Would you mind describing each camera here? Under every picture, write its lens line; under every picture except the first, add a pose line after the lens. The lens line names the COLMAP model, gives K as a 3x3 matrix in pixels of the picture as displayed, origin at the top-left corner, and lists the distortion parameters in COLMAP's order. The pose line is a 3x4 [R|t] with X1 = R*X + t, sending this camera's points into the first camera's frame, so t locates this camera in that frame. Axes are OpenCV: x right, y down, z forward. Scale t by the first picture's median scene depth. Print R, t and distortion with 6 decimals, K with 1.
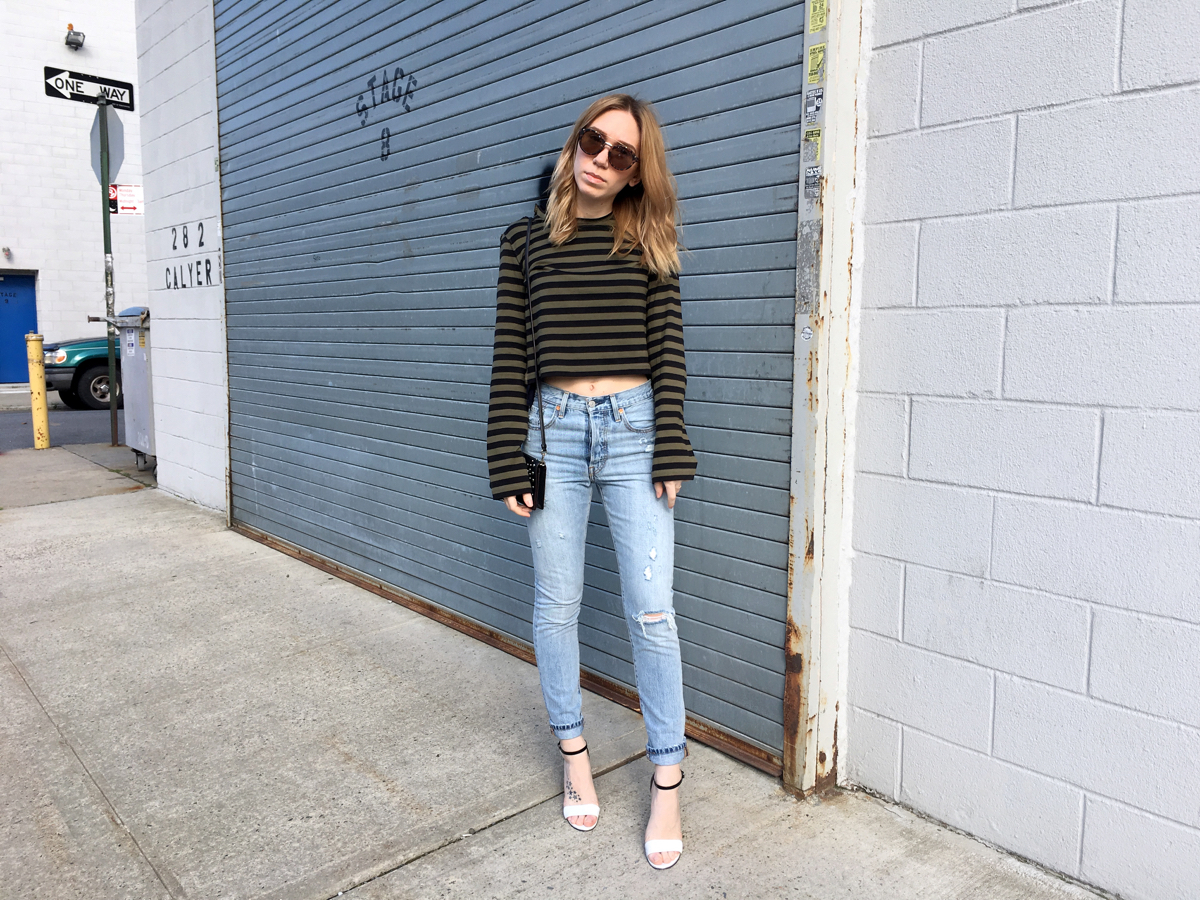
lens RADIAL K [[1035.6, 0, 580.7], [0, 1035.6, 436.8], [0, 0, 1]] dist [0.098640, -0.125198]
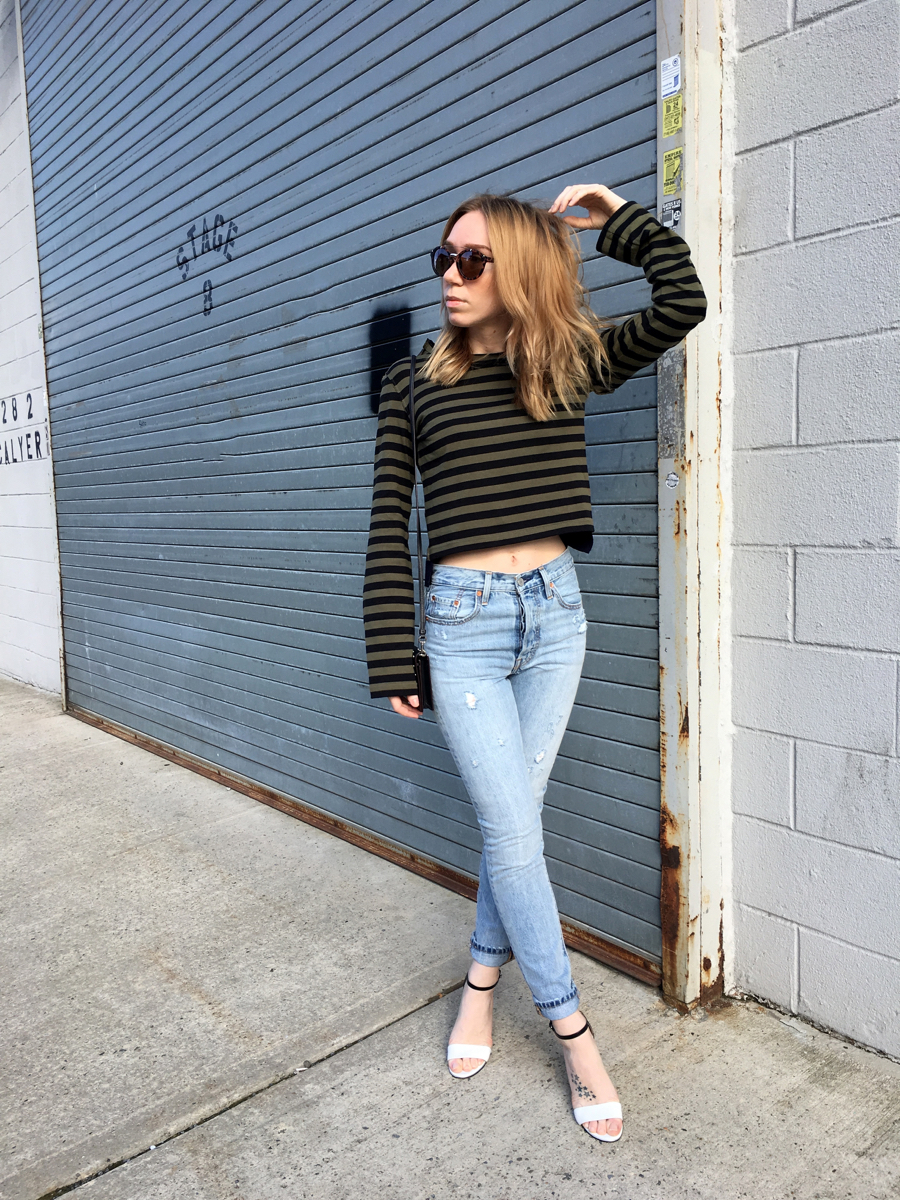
lens RADIAL K [[1033.5, 0, 434.9], [0, 1033.5, 585.5], [0, 0, 1]] dist [0.097038, -0.122057]
pose [[0.999478, -0.031920, -0.005051, 0.018645], [0.031829, 0.999346, -0.017133, -0.001959], [0.005595, 0.016963, 0.999840, 0.120956]]
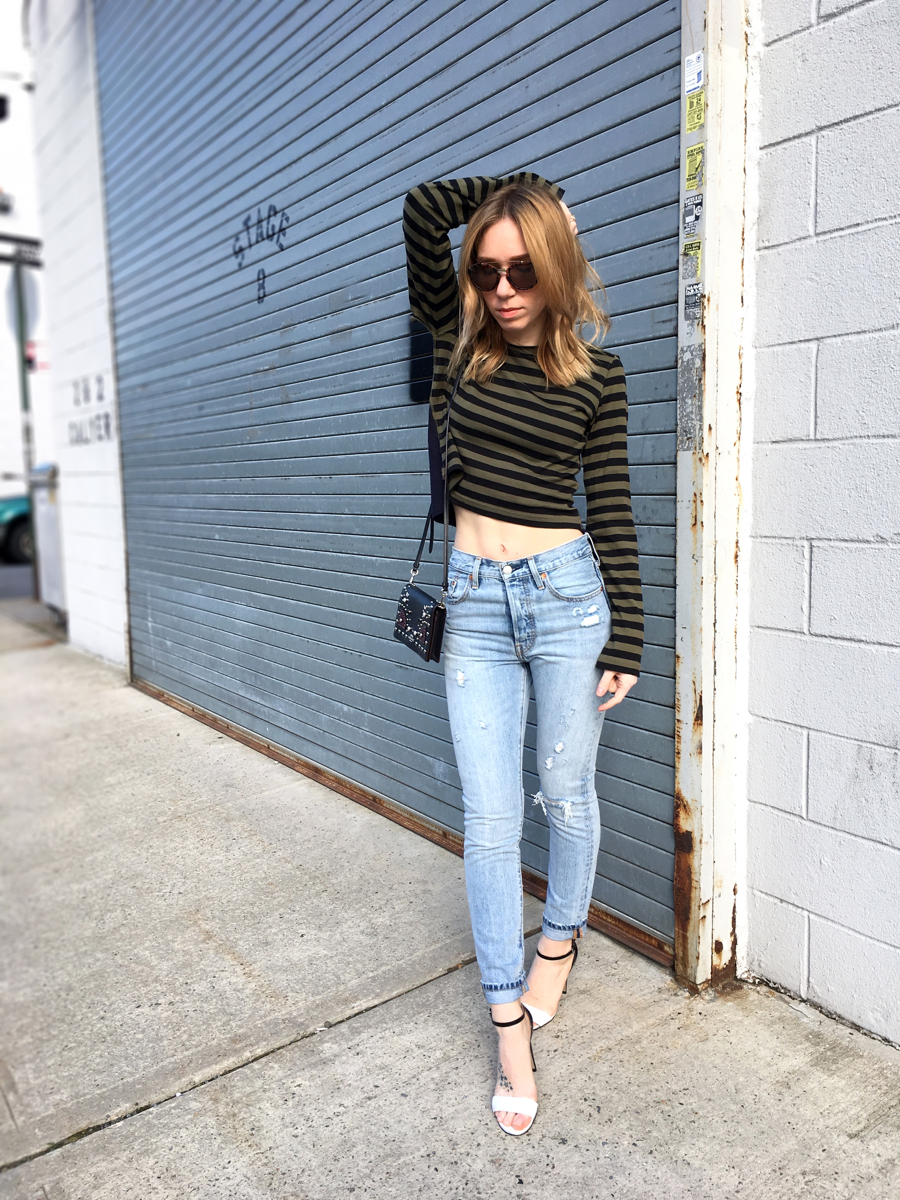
lens RADIAL K [[1035.6, 0, 433.4], [0, 1035.6, 584.2], [0, 0, 1]] dist [0.098640, -0.125198]
pose [[0.996984, -0.014306, -0.076273, 0.062473], [0.014300, 0.999898, -0.000627, -0.005922], [0.076275, -0.000465, 0.997087, 0.091541]]
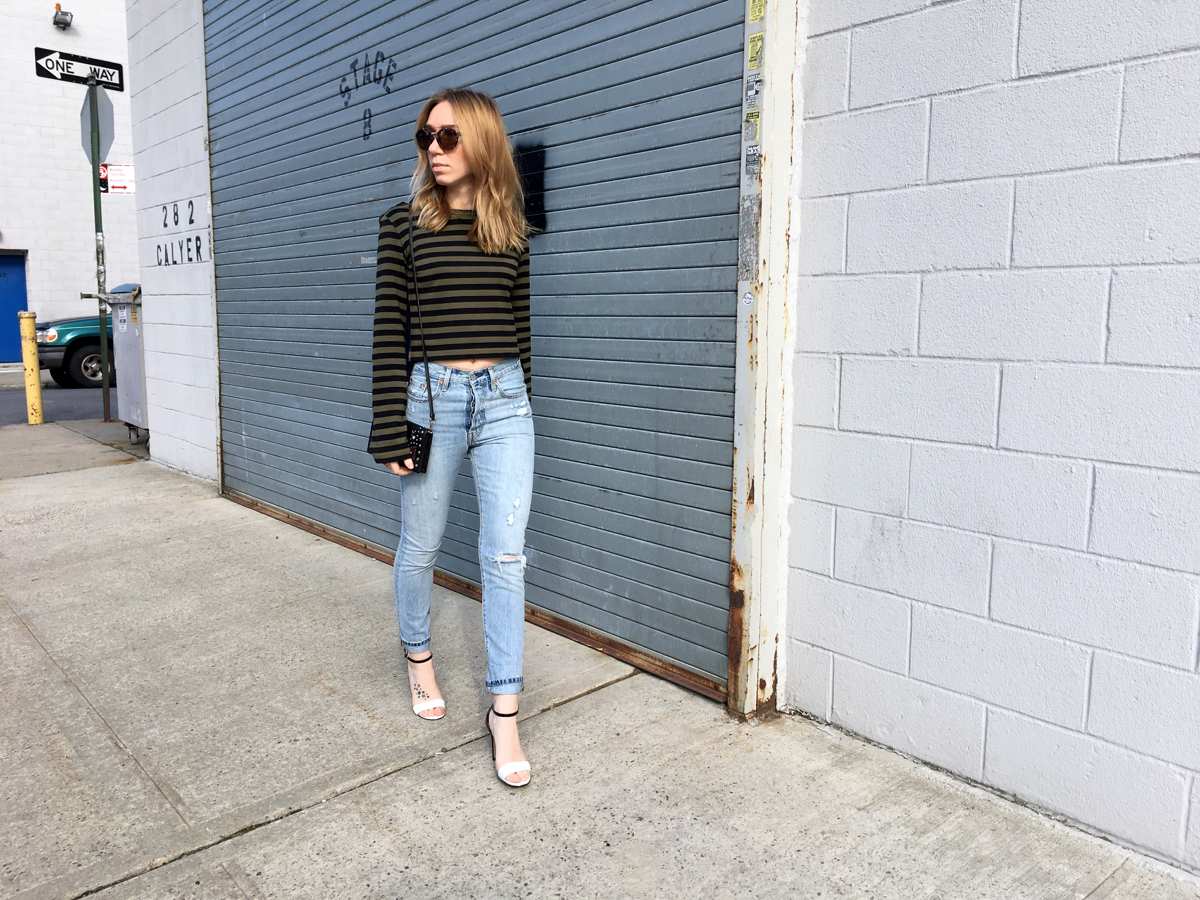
lens RADIAL K [[1033.5, 0, 581.1], [0, 1033.5, 440.1], [0, 0, 1]] dist [0.097038, -0.122057]
pose [[0.999958, 0.000158, 0.009207, 0.029688], [-0.000333, 0.999819, 0.019017, 0.028298], [-0.009202, -0.019019, 0.999777, -0.092305]]
